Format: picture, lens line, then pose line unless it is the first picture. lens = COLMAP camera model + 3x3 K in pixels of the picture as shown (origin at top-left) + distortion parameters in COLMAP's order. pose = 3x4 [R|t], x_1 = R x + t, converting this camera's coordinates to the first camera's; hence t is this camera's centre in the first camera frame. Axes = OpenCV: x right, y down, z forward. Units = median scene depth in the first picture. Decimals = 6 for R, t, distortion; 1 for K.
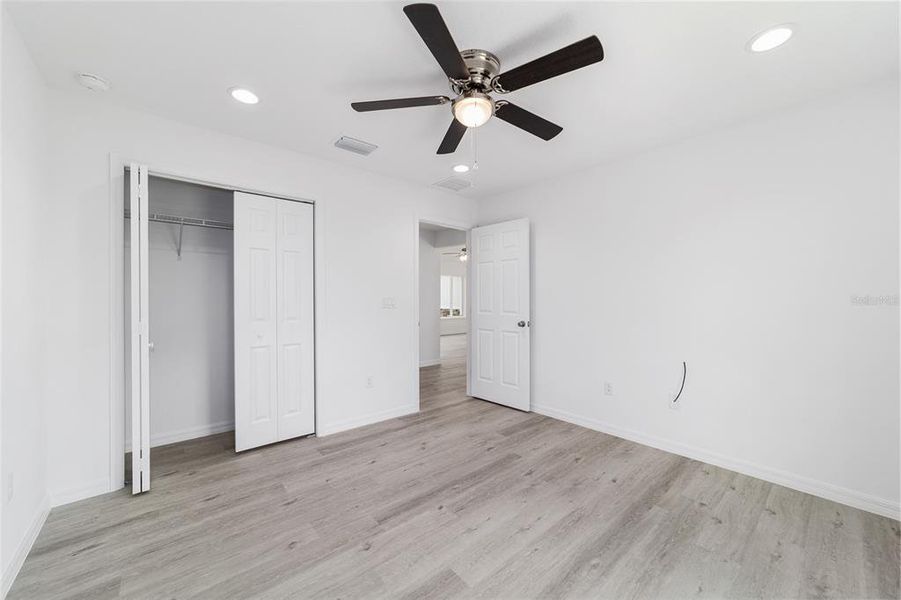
lens RADIAL K [[344.6, 0, 449.8], [0, 344.6, 299.5], [0, 0, 1]] dist [-0.018314, 0.008148]
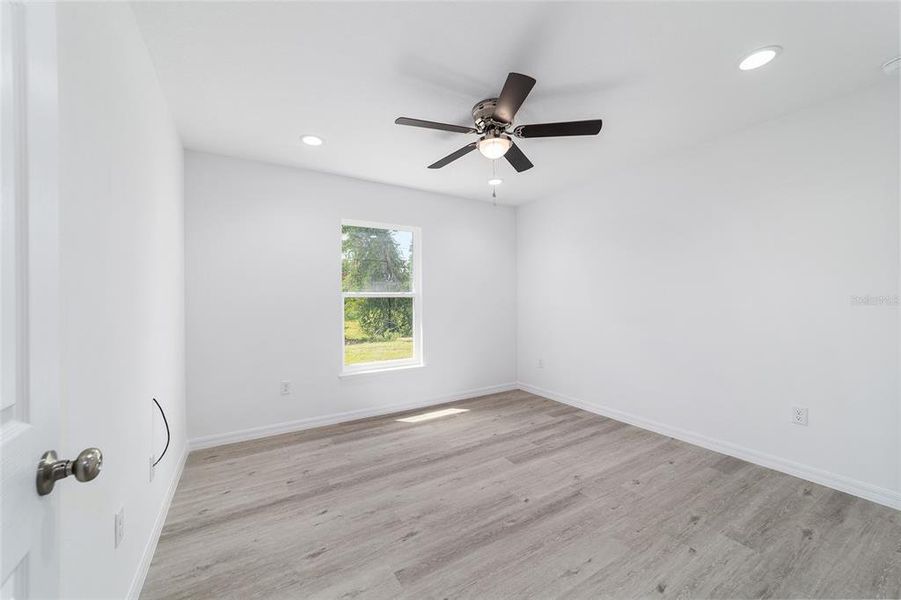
lens RADIAL K [[344.6, 0, 449.8], [0, 344.6, 299.5], [0, 0, 1]] dist [-0.018314, 0.008148]
pose [[-0.986740, 0.009358, 0.162036, 0.027482], [0.010464, 0.999927, 0.005978, -0.006814], [-0.161969, 0.007594, -0.986767, 2.002398]]
